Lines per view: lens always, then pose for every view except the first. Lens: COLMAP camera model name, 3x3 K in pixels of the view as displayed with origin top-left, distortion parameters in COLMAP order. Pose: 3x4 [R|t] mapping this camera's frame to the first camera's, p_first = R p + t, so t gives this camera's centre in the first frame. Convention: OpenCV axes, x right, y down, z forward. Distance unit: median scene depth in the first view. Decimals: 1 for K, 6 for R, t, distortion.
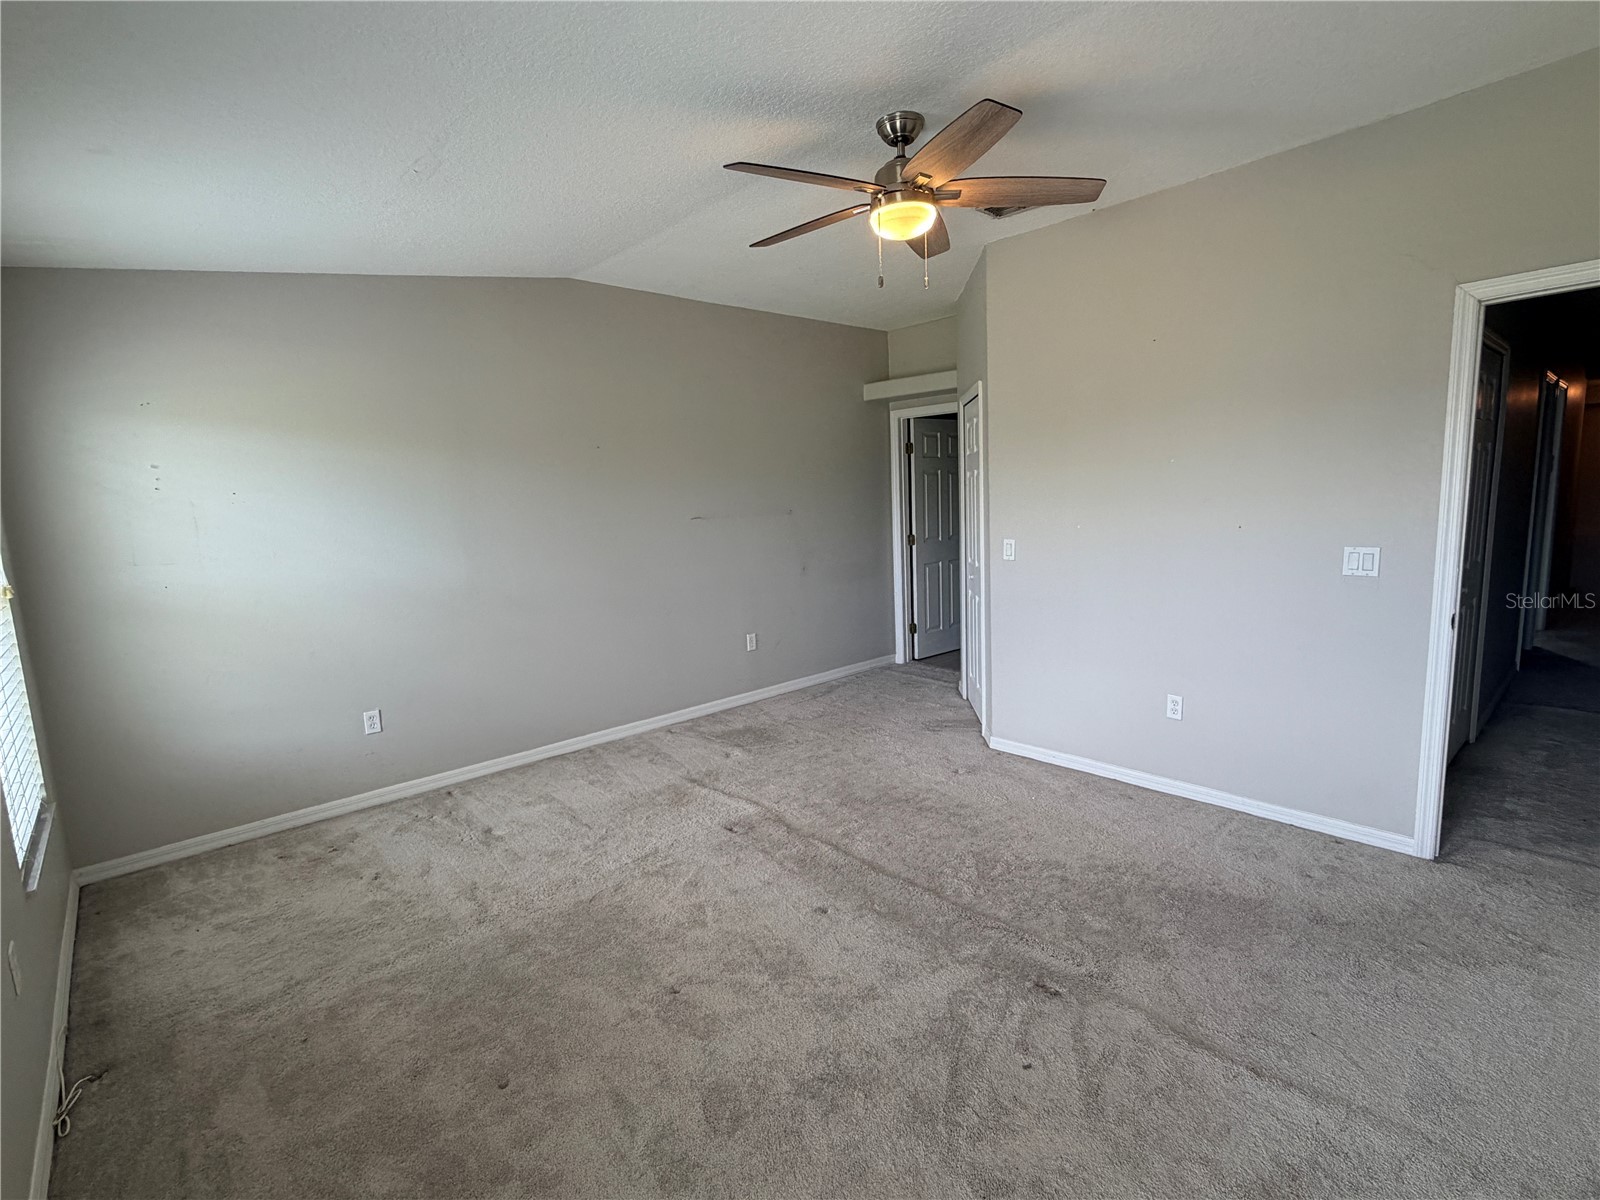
lens RADIAL K [[749.6, 0, 800.0], [0, 749.6, 600.0], [0, 0, 1]] dist [0.000291, -0.000057]
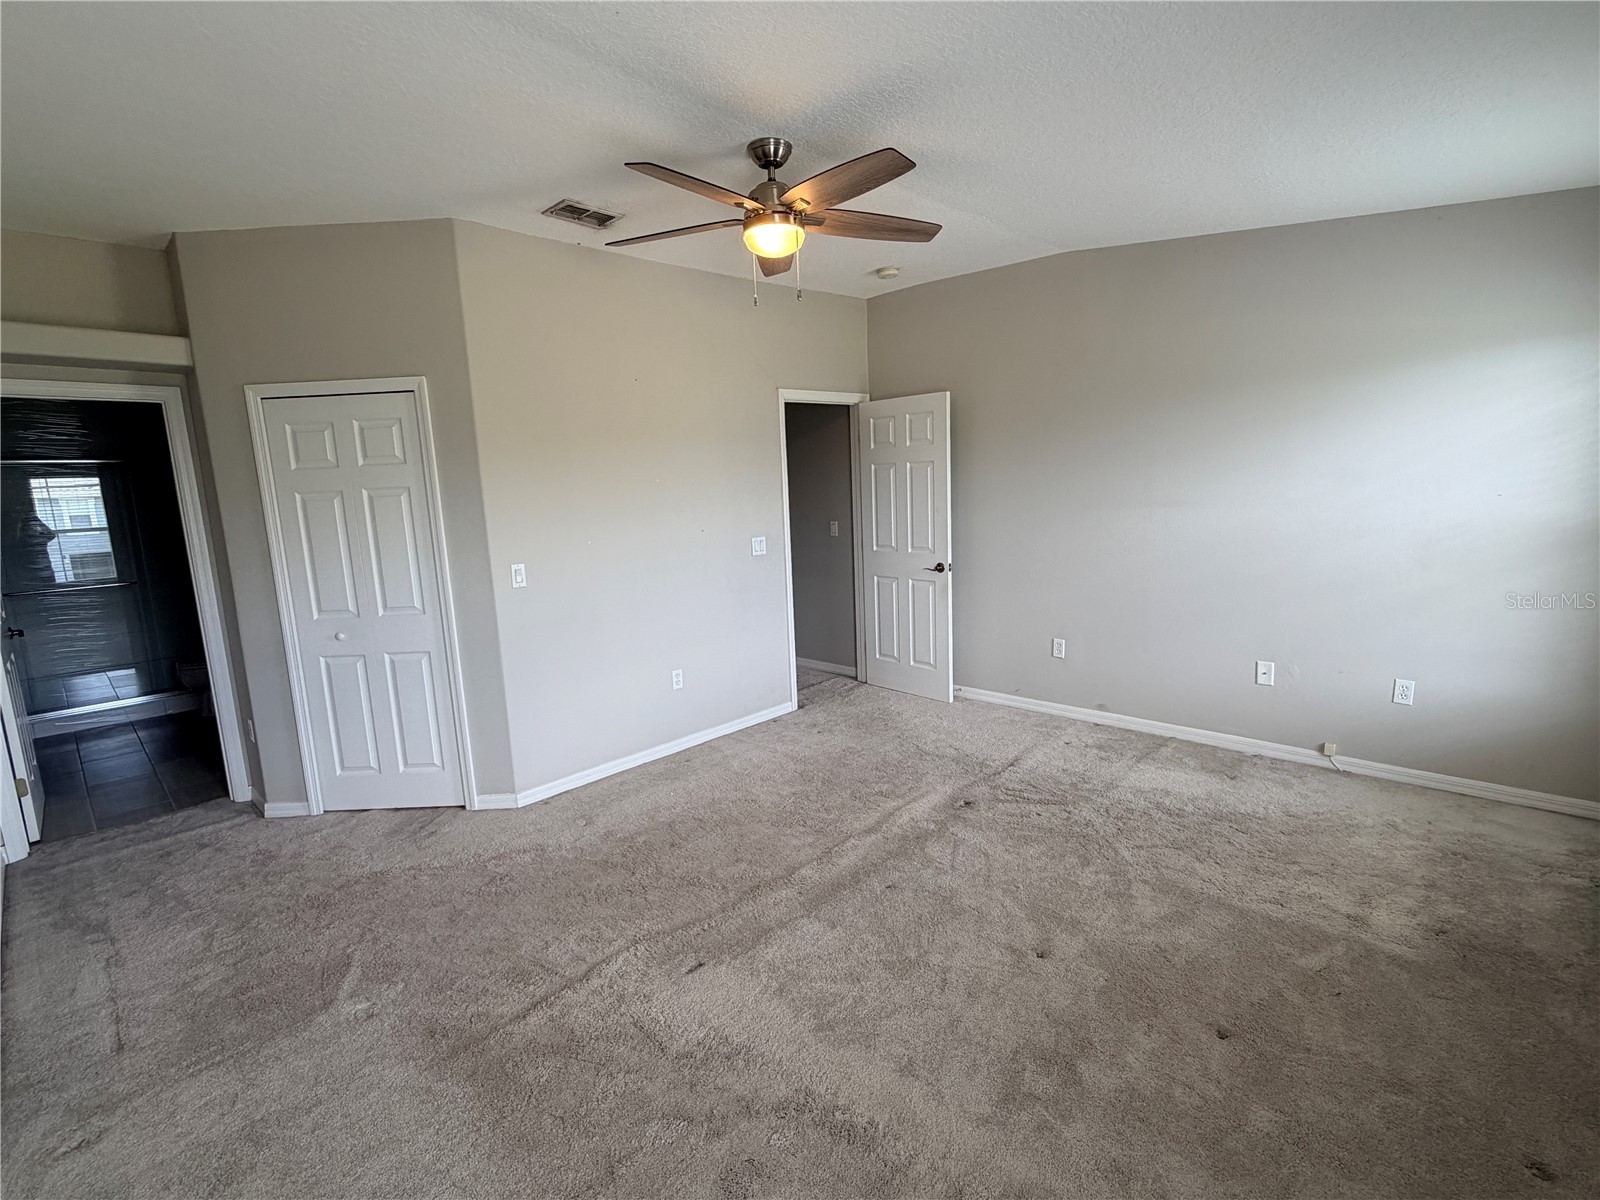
lens RADIAL K [[749.6, 0, 800.0], [0, 749.6, 600.0], [0, 0, 1]] dist [0.000291, -0.000057]
pose [[-0.047872, -0.112954, 0.992446, -0.754588], [0.189751, 0.974464, 0.120060, -0.099428], [-0.980665, 0.194065, -0.025216, 0.842894]]
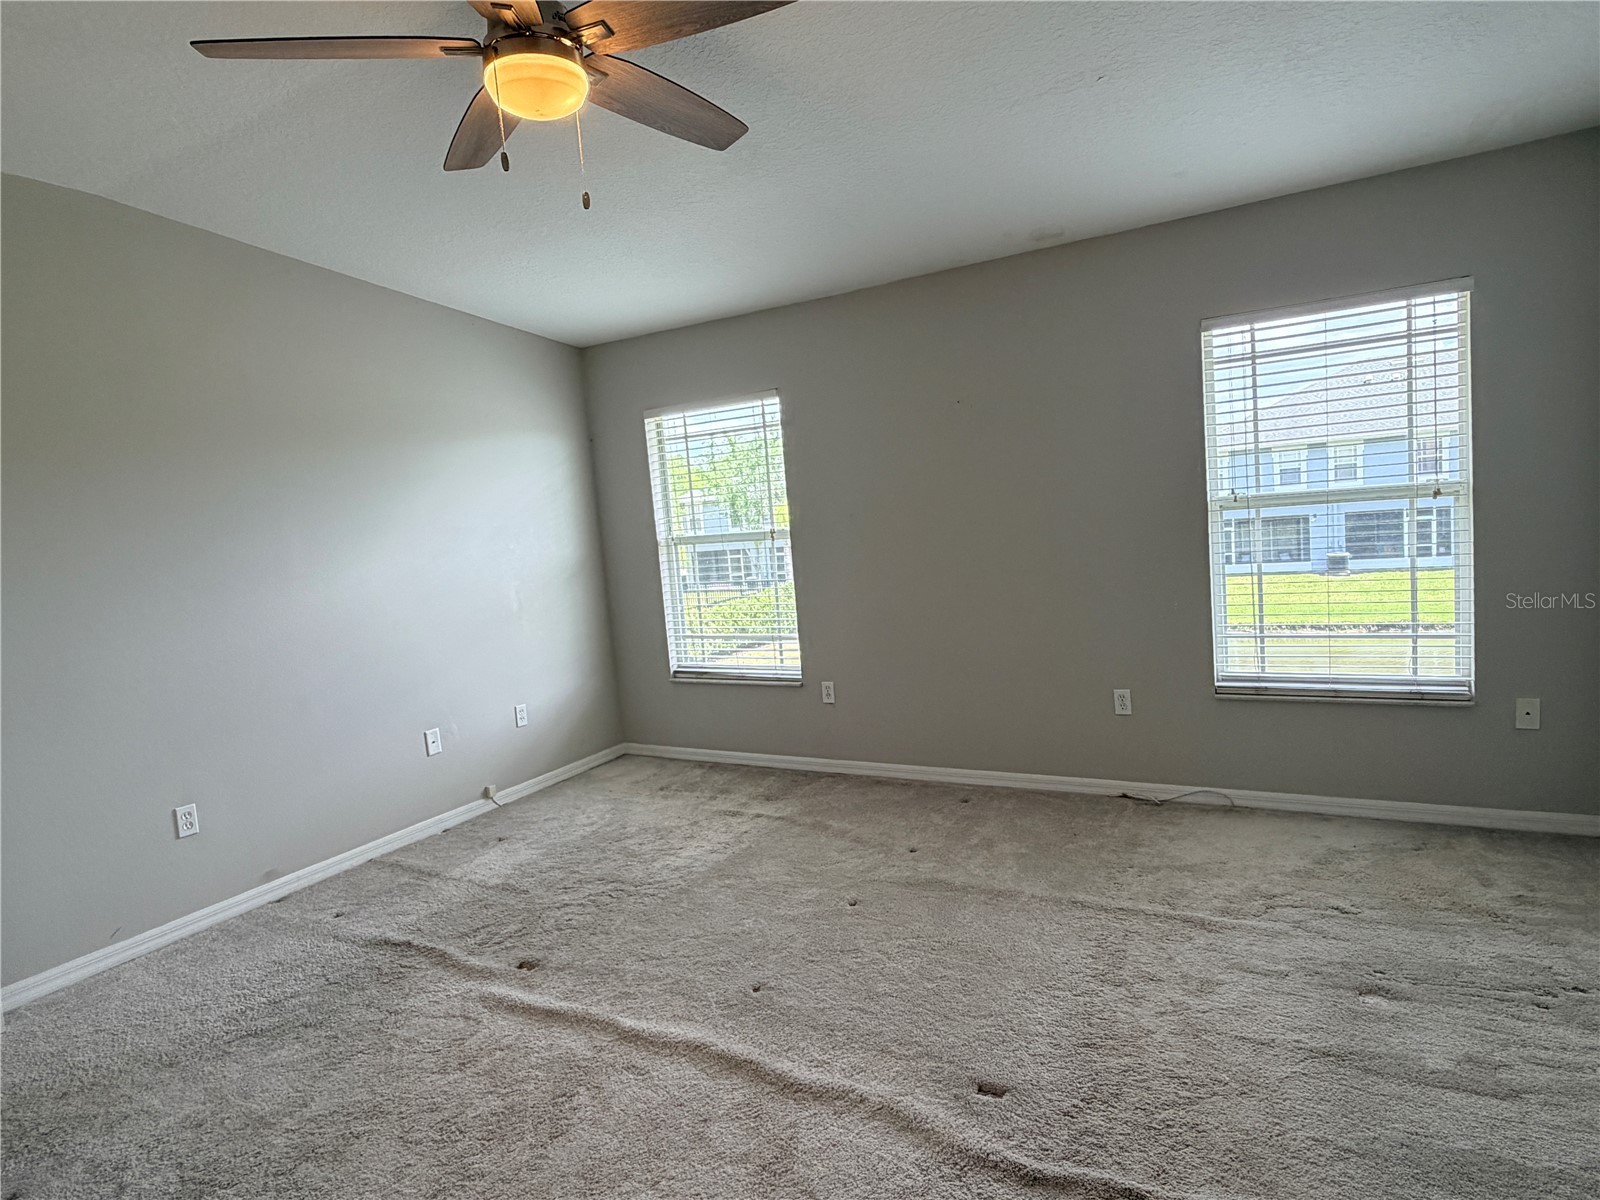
lens RADIAL K [[959.5, 0, 800.0], [0, 959.5, 600.0], [0, 0, 1]] dist [-0.000792, -0.000390]
pose [[-0.949563, 0.152843, -0.273805, 0.167997], [0.081412, 0.963390, 0.255444, -0.222128], [0.302824, 0.220269, -0.927243, 1.523428]]
